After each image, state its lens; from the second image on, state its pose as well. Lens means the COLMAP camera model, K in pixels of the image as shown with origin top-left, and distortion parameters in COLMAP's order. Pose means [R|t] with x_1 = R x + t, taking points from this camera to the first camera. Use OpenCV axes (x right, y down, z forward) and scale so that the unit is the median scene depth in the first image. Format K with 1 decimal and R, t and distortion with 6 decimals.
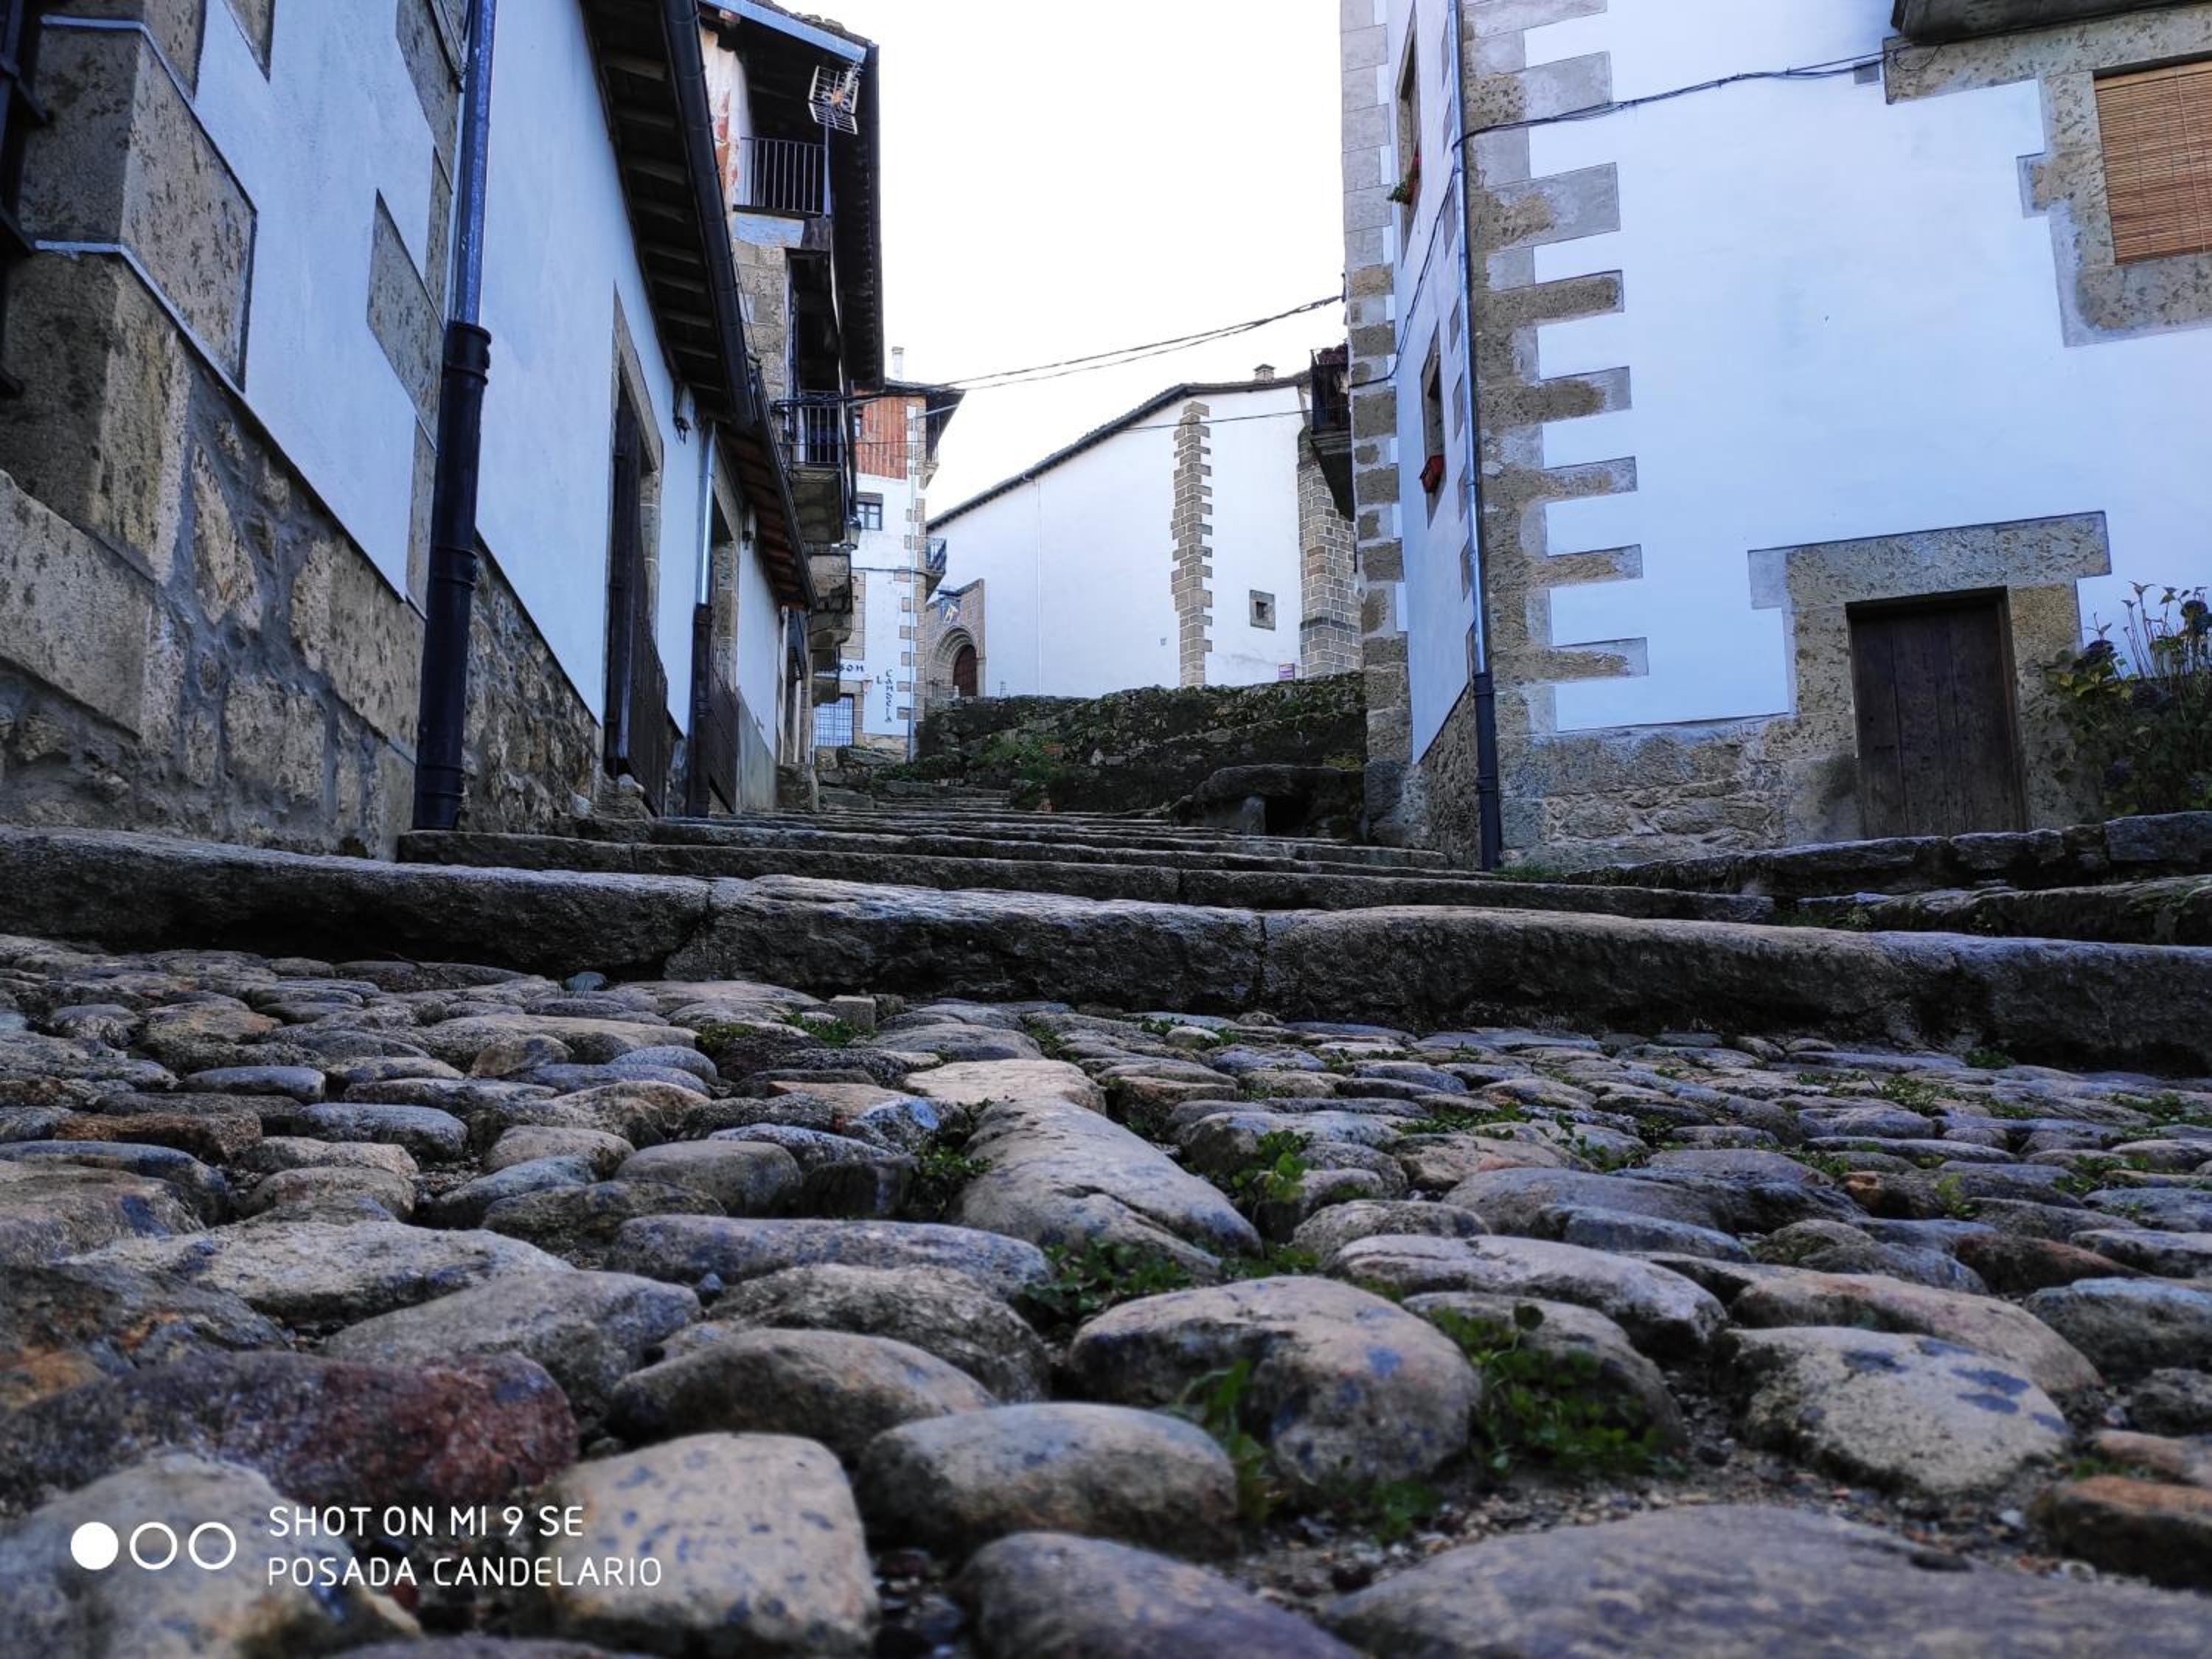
lens RADIAL K [[1633.2, 0, 1124.2], [0, 1633.2, 829.6], [0, 0, 1]] dist [0.075852, -0.091328]
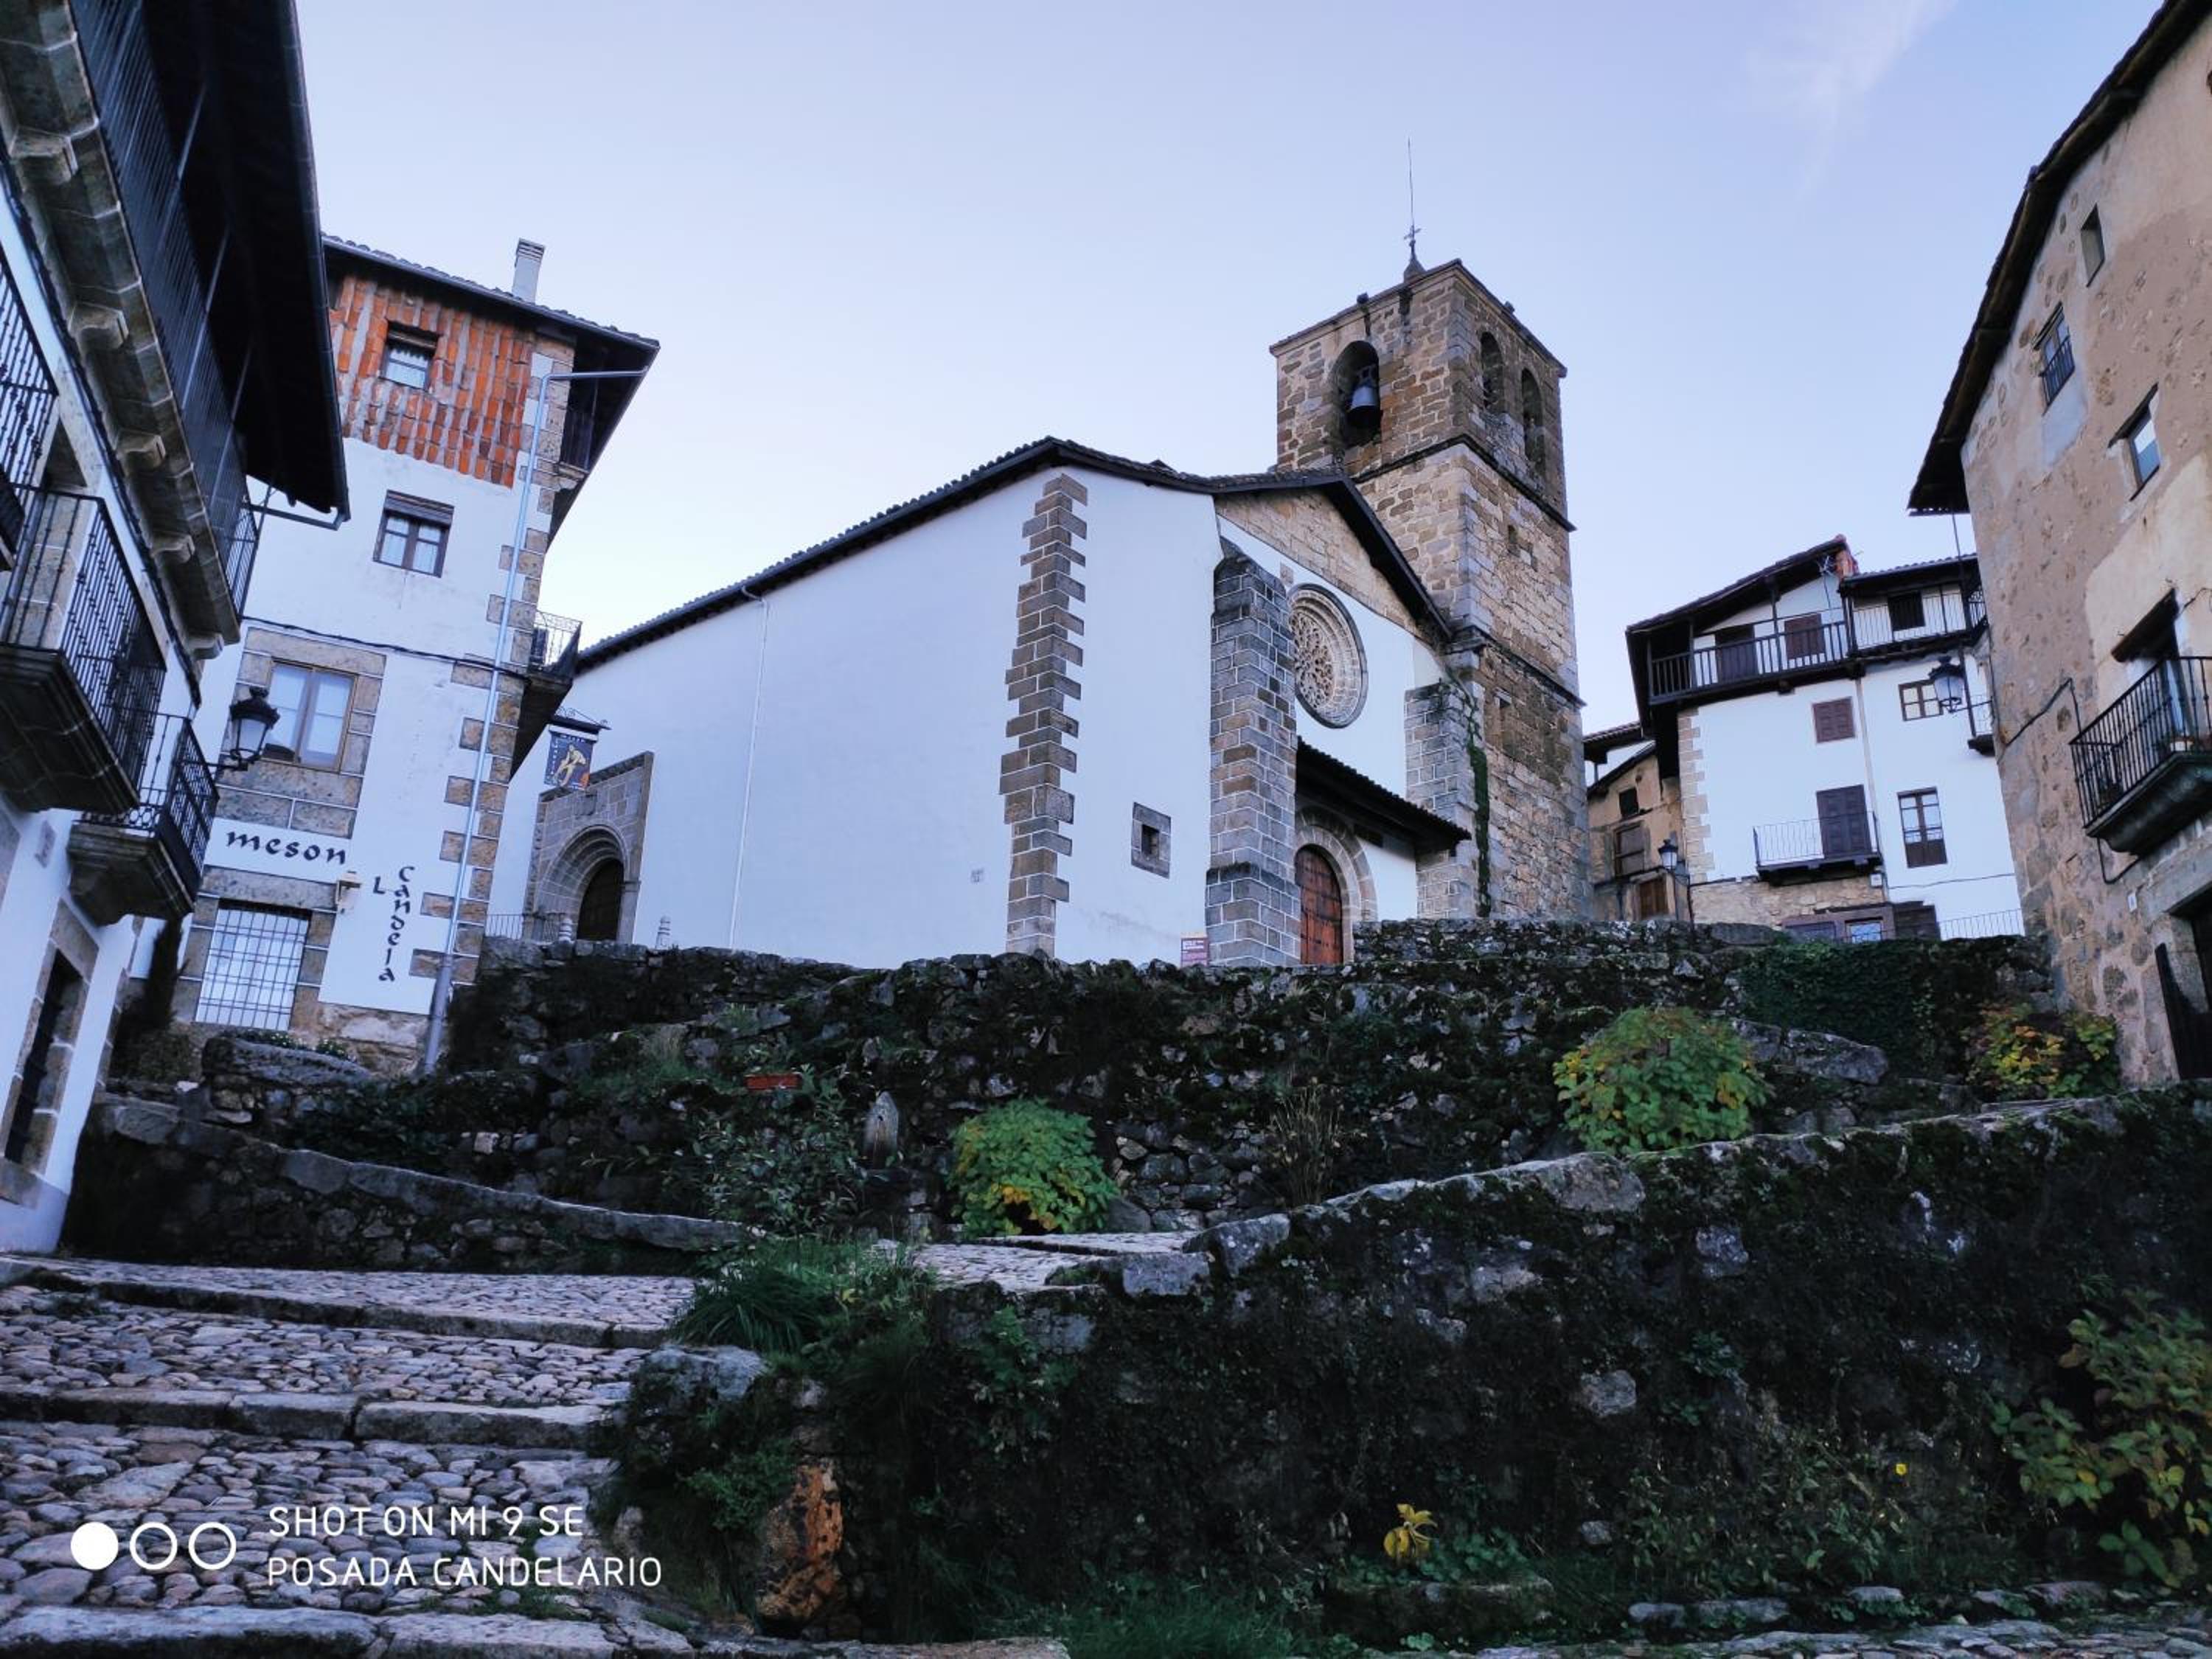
lens RADIAL K [[1633.2, 0, 1124.2], [0, 1633.2, 829.6], [0, 0, 1]] dist [0.075852, -0.091328]
pose [[0.976181, 0.106547, 0.188995, -0.033645], [-0.072237, 0.981021, -0.179944, -0.035460], [-0.204581, 0.162005, 0.965350, 0.462616]]
